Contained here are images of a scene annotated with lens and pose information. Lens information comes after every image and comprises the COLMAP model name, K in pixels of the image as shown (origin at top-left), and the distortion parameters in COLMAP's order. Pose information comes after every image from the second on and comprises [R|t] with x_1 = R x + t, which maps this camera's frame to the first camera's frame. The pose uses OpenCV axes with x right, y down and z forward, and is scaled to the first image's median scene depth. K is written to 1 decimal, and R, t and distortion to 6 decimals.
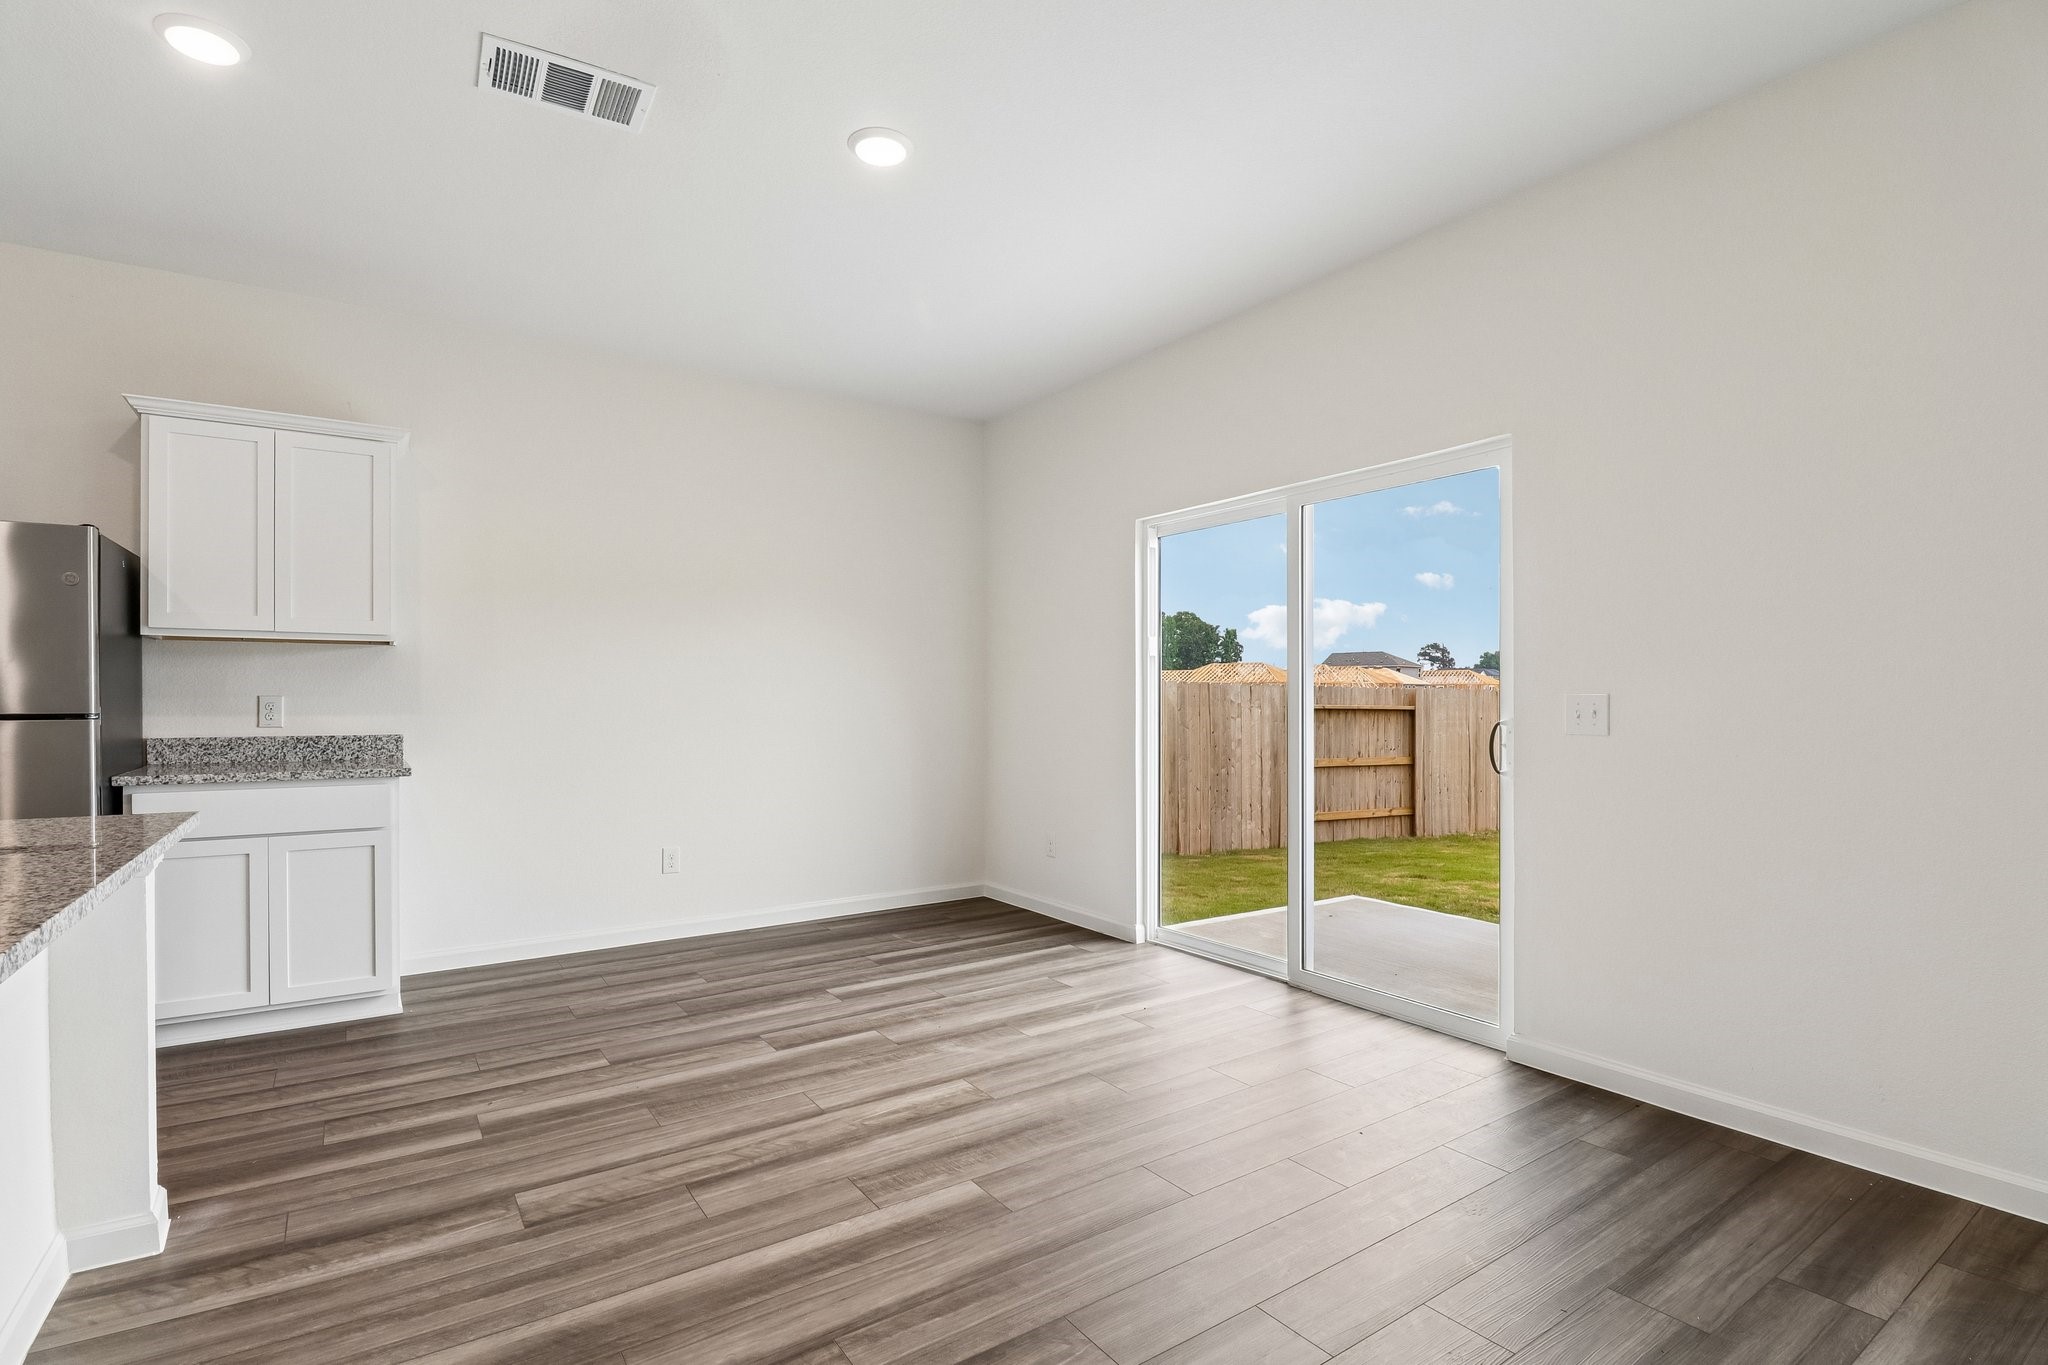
lens RADIAL K [[984.2, 0, 1024.6], [0, 984.2, 702.7], [0, 0, 1]] dist [0.000073, -0.011435]
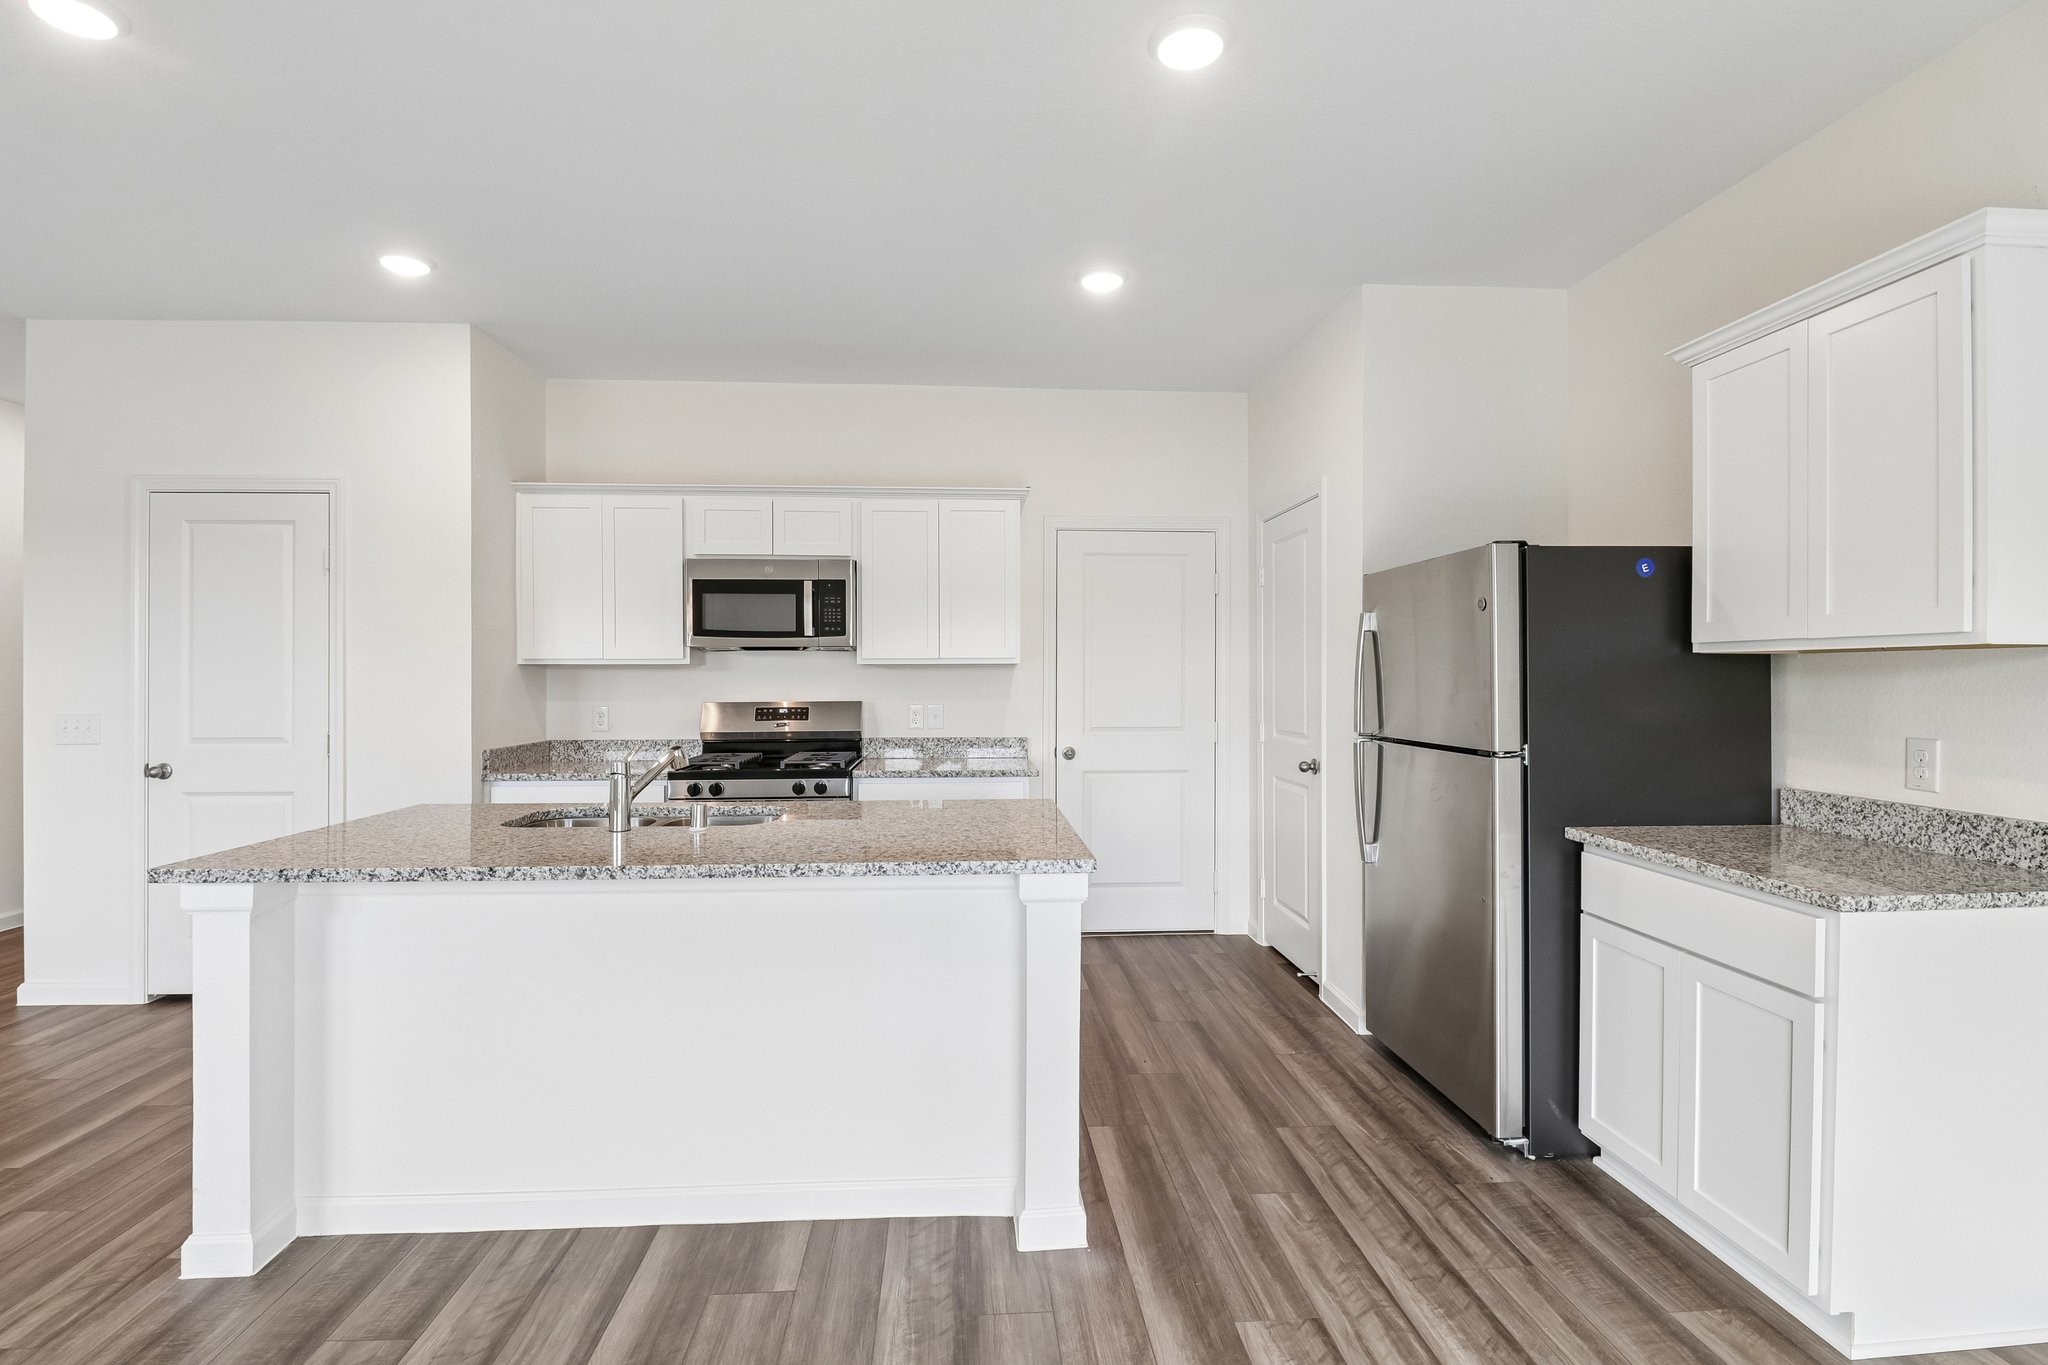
lens RADIAL K [[977.7, 0, 1025.5], [0, 977.7, 672.3], [0, 0, 1]] dist [0.002496, -0.009567]
pose [[-0.511258, -0.001024, -0.859427, 0.039744], [-0.002717, 0.999996, 0.000425, -0.062869], [0.859423, 0.002553, -0.511258, 1.125448]]
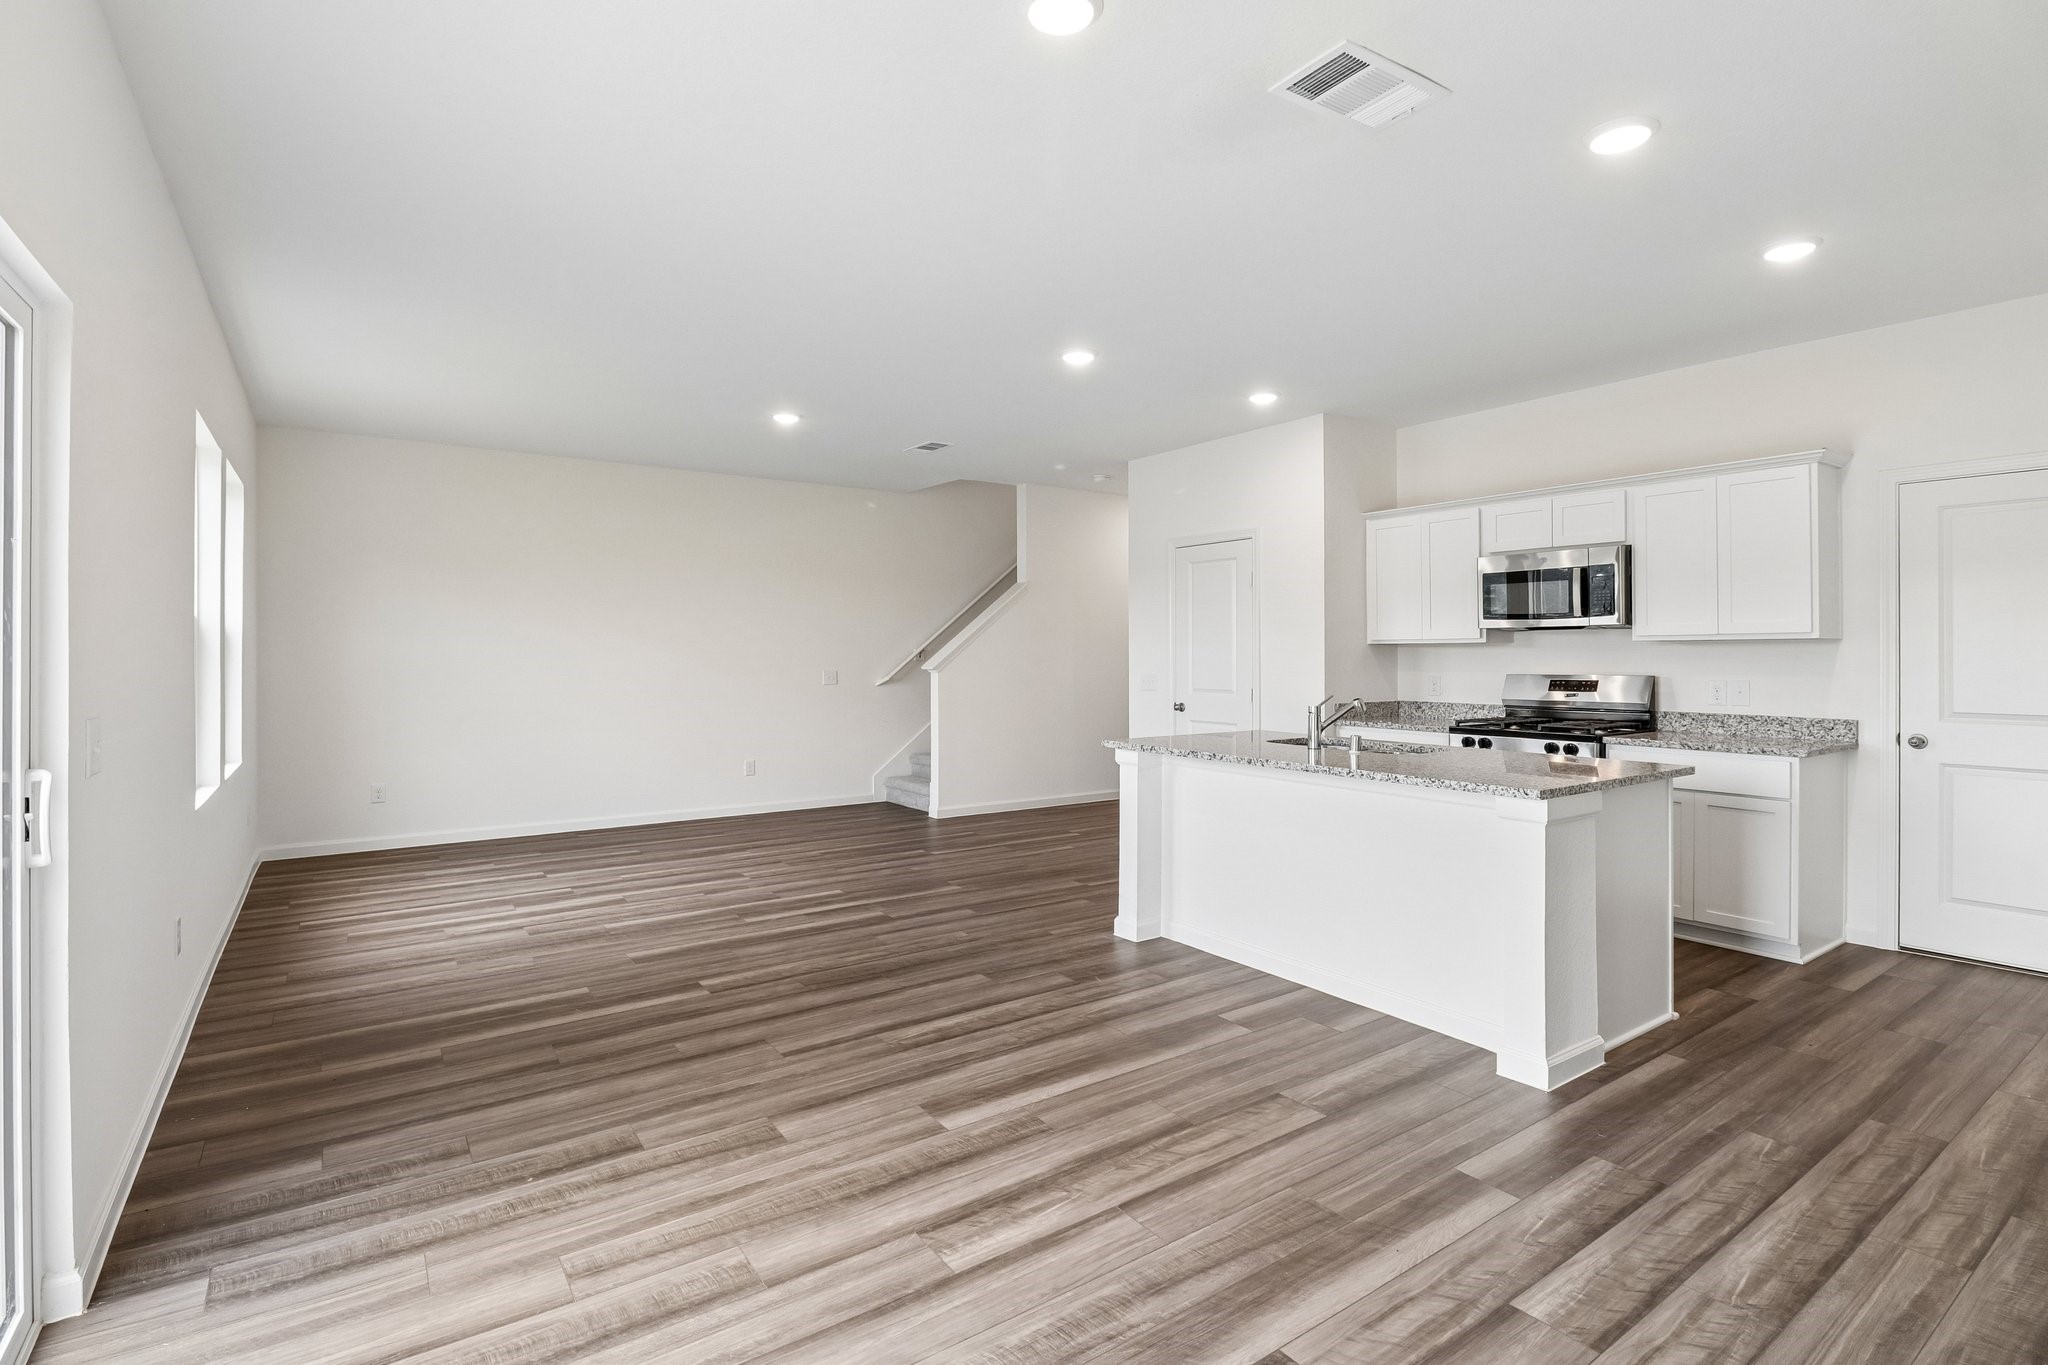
lens RADIAL K [[977.7, 0, 1025.5], [0, 977.7, 672.3], [0, 0, 1]] dist [0.002496, -0.009567]
pose [[-0.999986, 0.001962, -0.004837, -0.116518], [0.001852, 0.999742, 0.022646, -0.060495], [0.004880, 0.022637, -0.999732, 1.781531]]
